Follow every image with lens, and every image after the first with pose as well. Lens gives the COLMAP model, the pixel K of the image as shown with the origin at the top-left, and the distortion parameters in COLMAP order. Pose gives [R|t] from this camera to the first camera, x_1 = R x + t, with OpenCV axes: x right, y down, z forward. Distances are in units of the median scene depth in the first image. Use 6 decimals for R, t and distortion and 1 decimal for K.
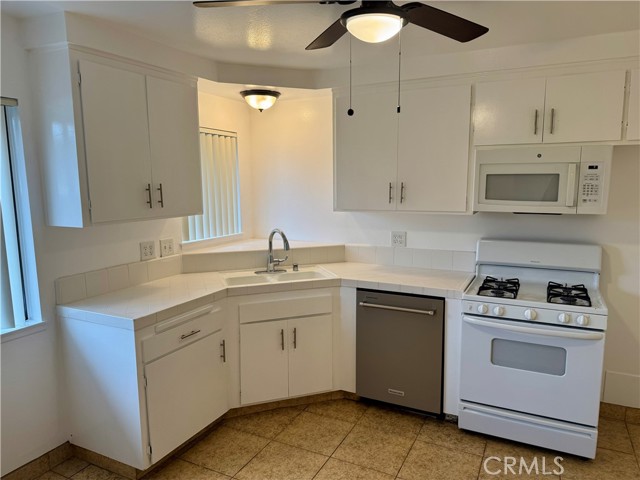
lens RADIAL K [[450.0, 0, 326.2], [0, 450.0, 242.4], [0, 0, 1]] dist [0.034710, -0.036690]
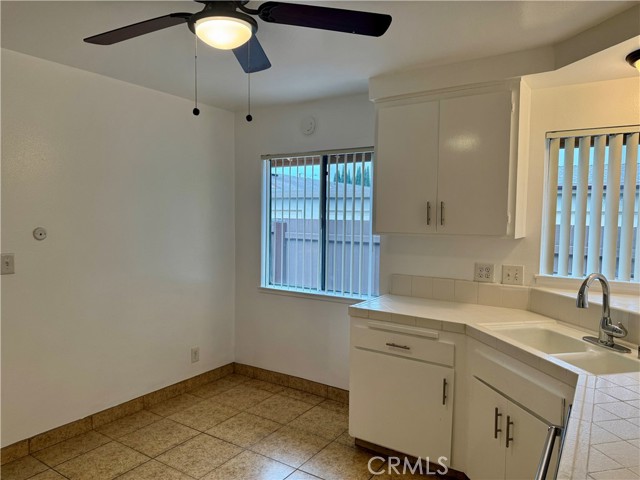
lens RADIAL K [[450.0, 0, 321.4], [0, 450.0, 241.3], [0, 0, 1]] dist [0.034710, -0.036690]
pose [[-0.112679, 0.057291, -0.991978, 0.726876], [-0.158768, 0.984471, 0.074892, -0.079276], [0.980865, 0.165933, -0.101833, 0.915572]]
